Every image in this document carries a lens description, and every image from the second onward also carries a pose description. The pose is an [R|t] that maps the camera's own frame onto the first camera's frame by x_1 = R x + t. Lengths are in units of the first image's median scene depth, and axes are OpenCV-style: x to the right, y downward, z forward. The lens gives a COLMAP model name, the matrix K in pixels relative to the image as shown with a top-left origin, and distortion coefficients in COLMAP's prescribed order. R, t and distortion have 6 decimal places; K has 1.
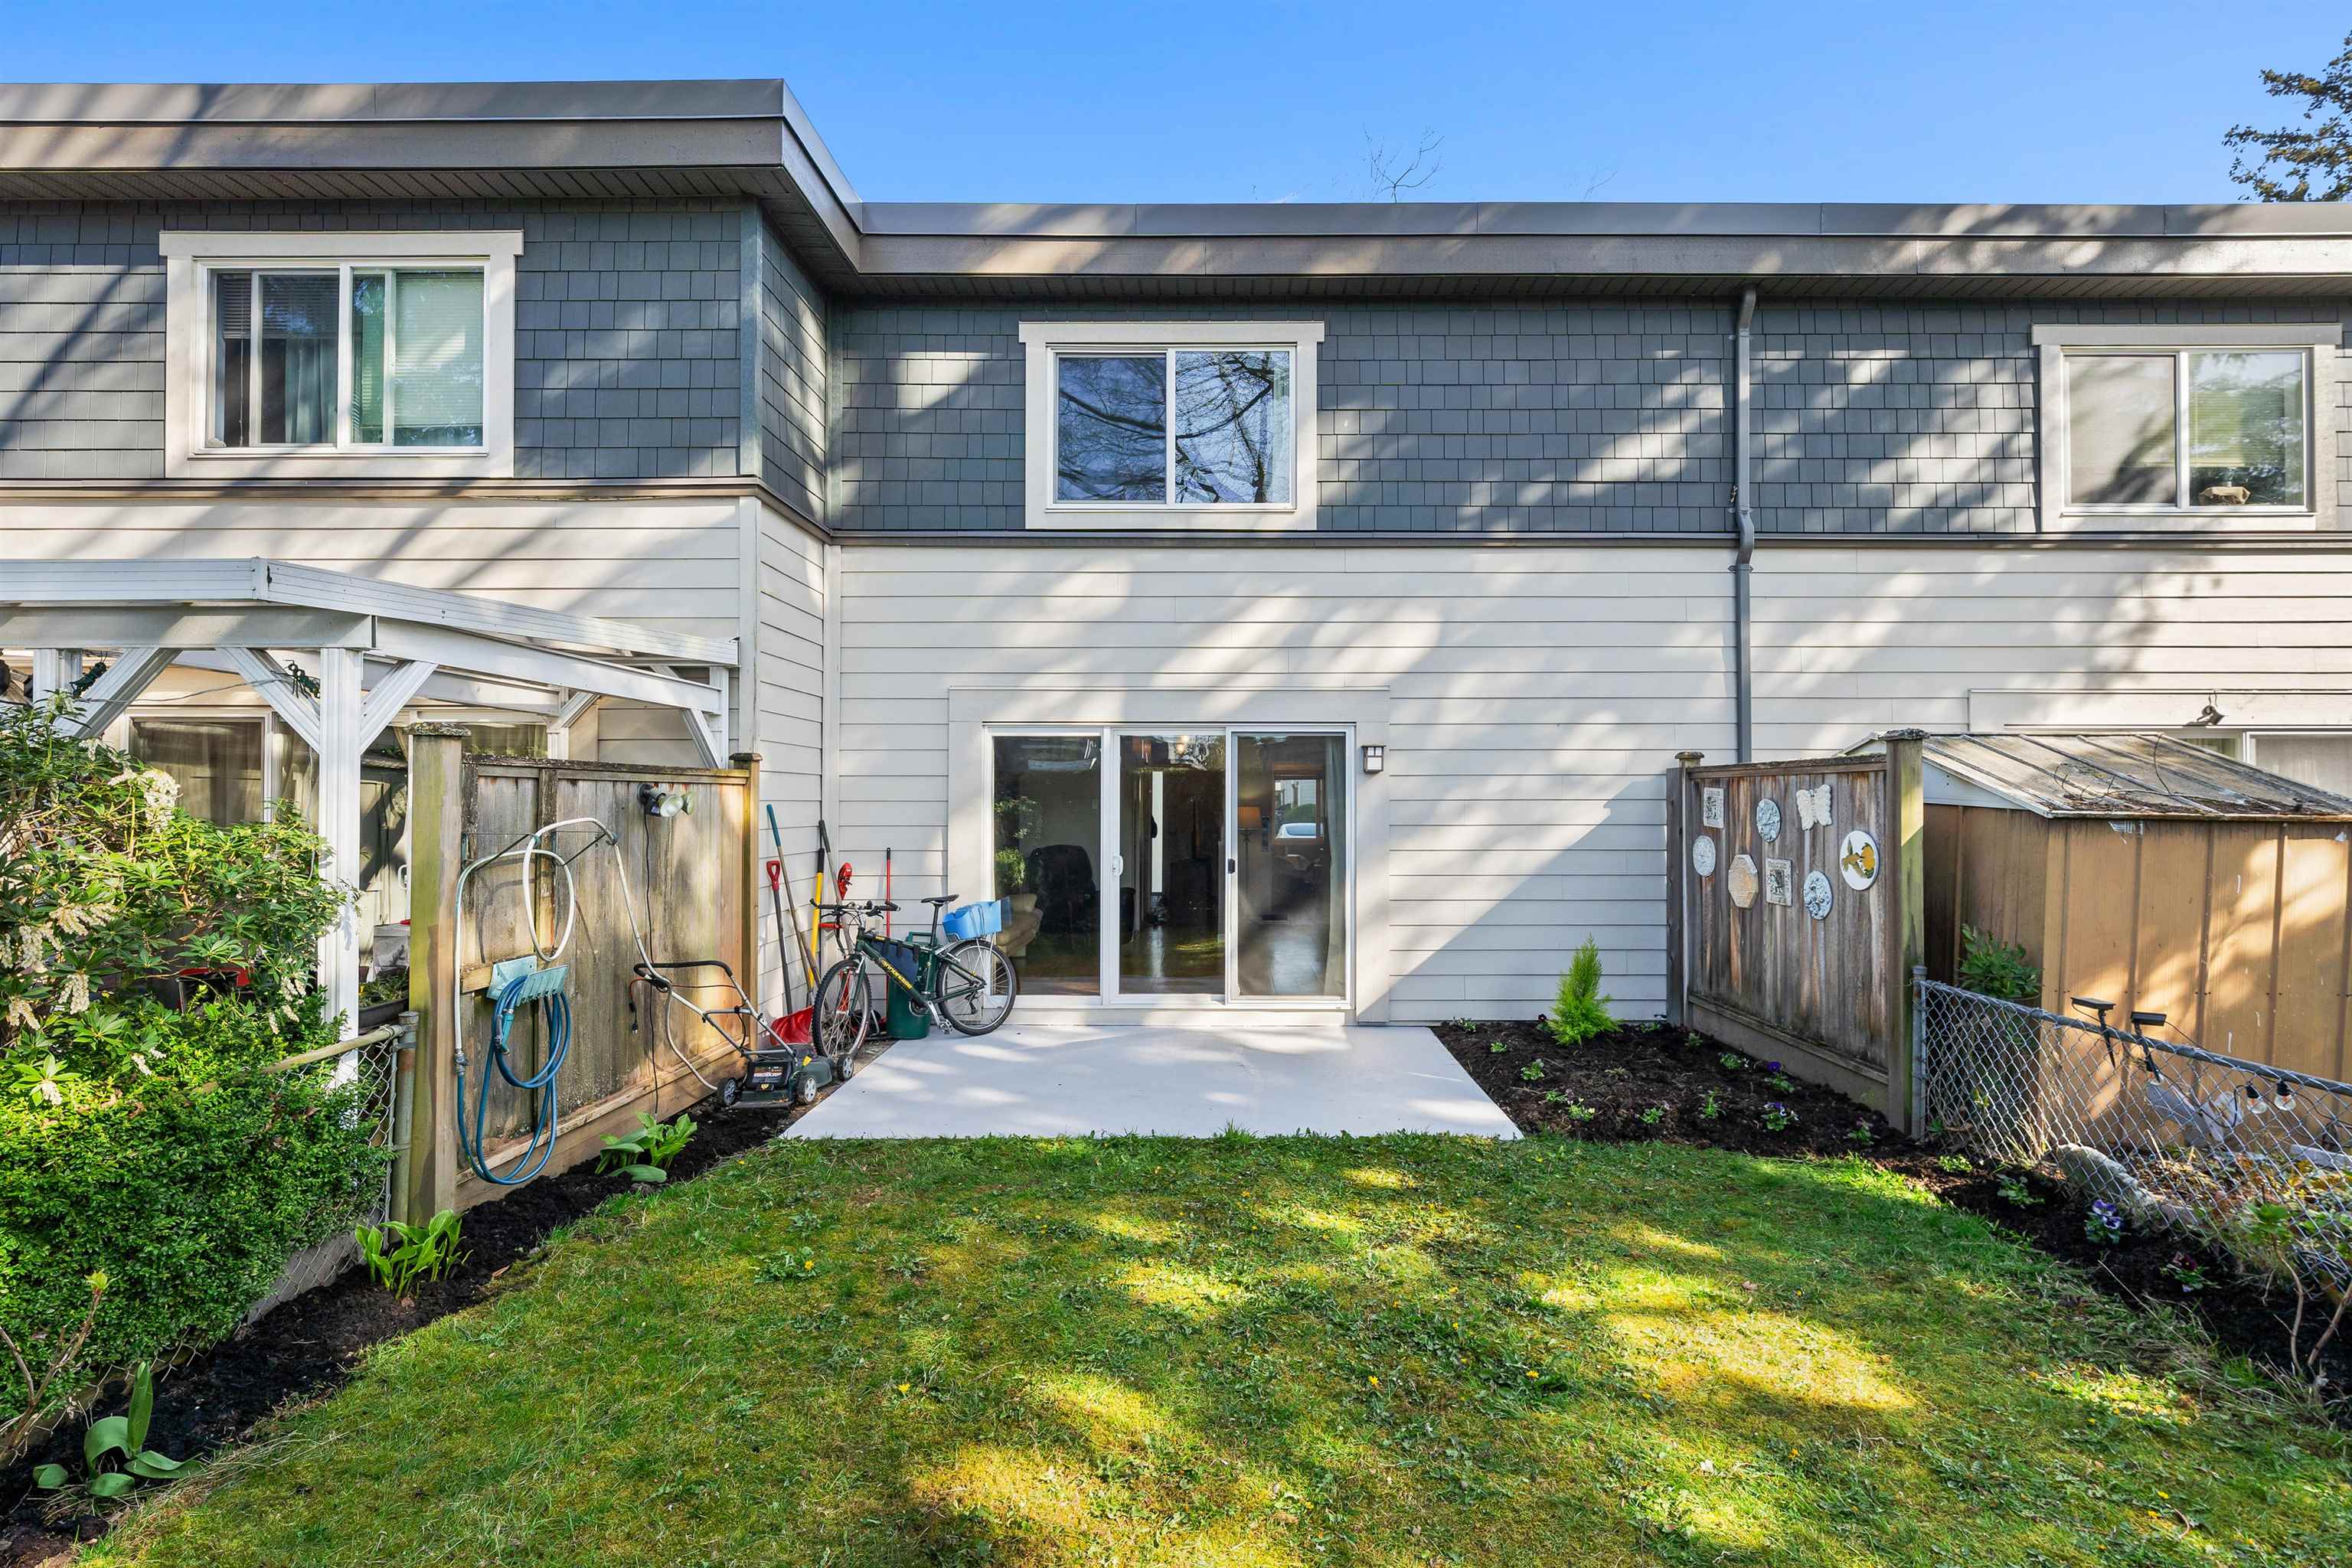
lens RADIAL K [[1042.2, 0, 1210.4], [0, 1042.2, 786.5], [0, 0, 1]] dist [-0.000155, 0.000087]
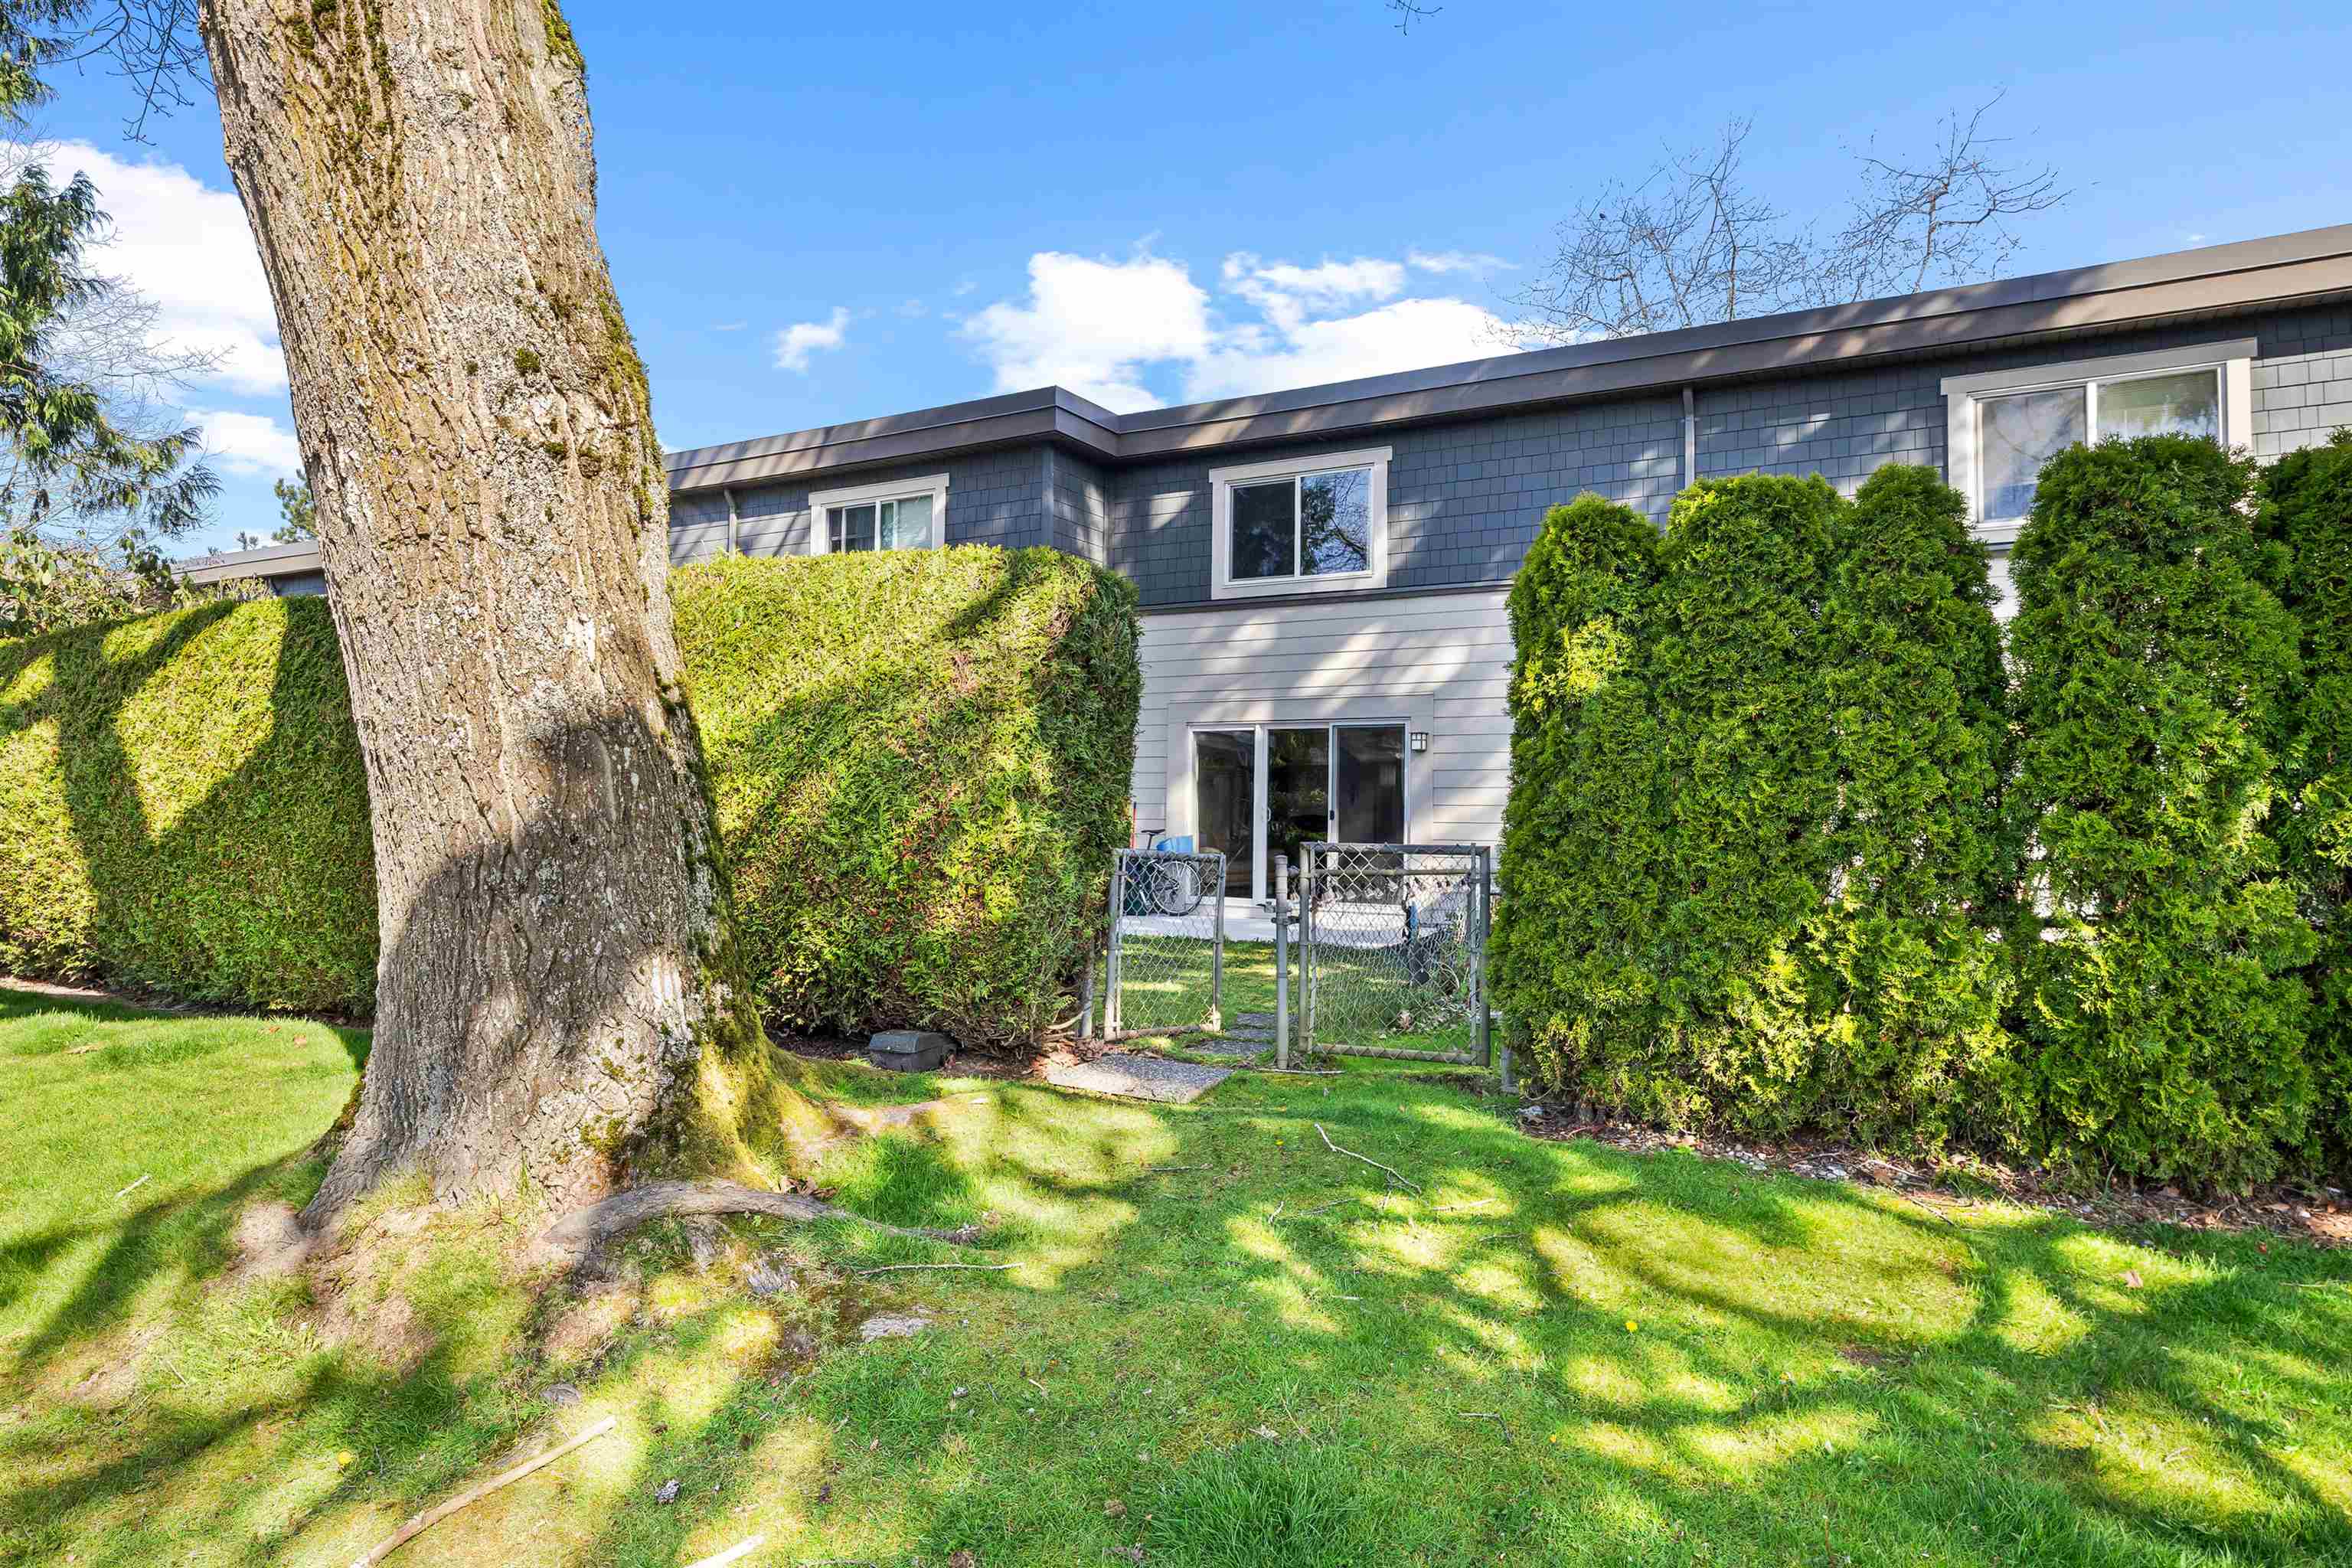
lens RADIAL K [[1346.6, 0, 1176.8], [0, 1346.6, 739.3], [0, 0, 1]] dist [-0.001286, -0.000520]
pose [[0.874749, -0.017813, -0.484248, 0.775667], [-0.004334, 0.998997, -0.044577, 0.055366], [0.484556, 0.041092, 0.873794, -0.814583]]
